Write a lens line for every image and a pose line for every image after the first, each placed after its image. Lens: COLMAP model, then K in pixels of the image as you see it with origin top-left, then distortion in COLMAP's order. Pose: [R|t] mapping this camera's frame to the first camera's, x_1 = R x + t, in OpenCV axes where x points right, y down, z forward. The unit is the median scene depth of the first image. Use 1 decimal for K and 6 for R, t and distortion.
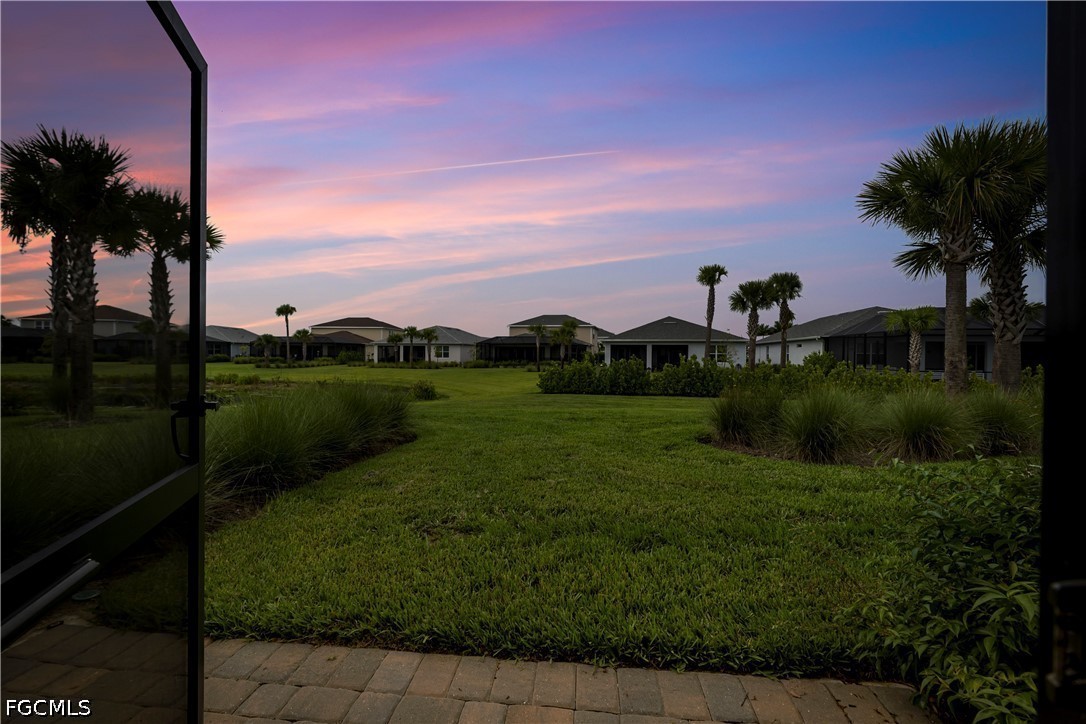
lens RADIAL K [[456.3, 0, 538.7], [0, 456.3, 358.3], [0, 0, 1]] dist [-0.007366, 0.000271]
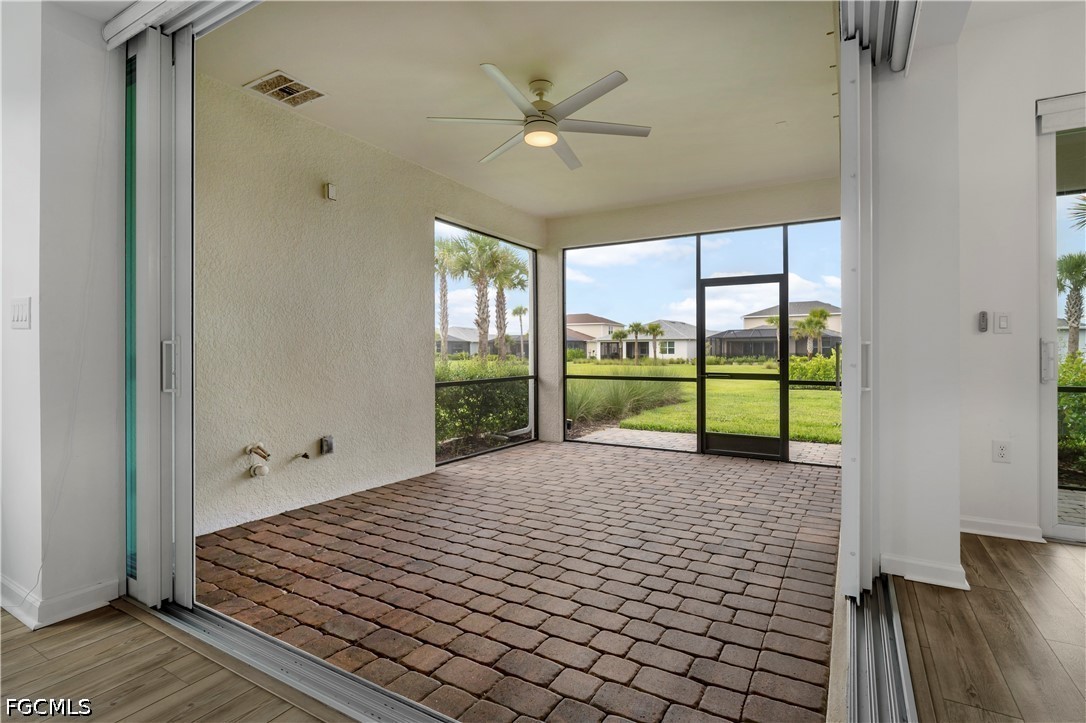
lens RADIAL K [[534.9, 0, 545.3], [0, 534.9, 353.2], [0, 0, 1]] dist [0.002101, 0.000346]
pose [[0.914042, -0.008845, -0.405524, 0.004660], [0.007284, 0.999959, -0.005394, 0.001025], [0.405555, 0.001977, 0.914069, -0.112453]]
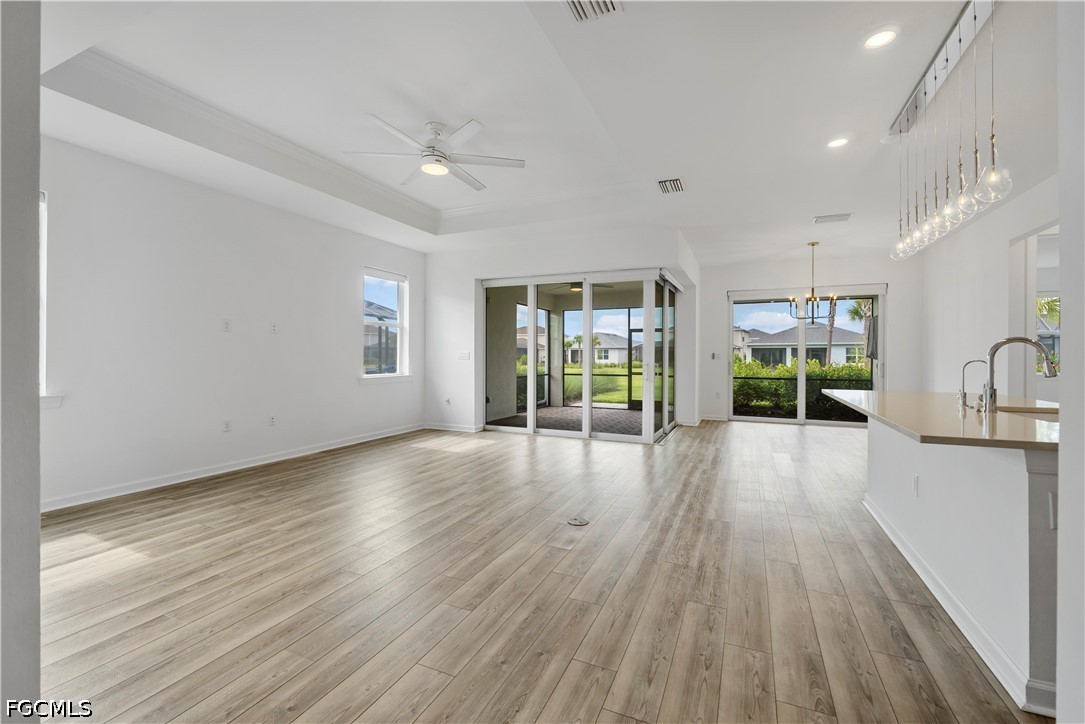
lens RADIAL K [[455.9, 0, 542.1], [0, 455.9, 358.9], [0, 0, 1]] dist [-0.007366, 0.000271]
pose [[0.948691, -0.004586, -0.316172, 0.016174], [0.003969, 0.999989, -0.002596, -0.000815], [0.316180, 0.001208, 0.948698, -0.201852]]
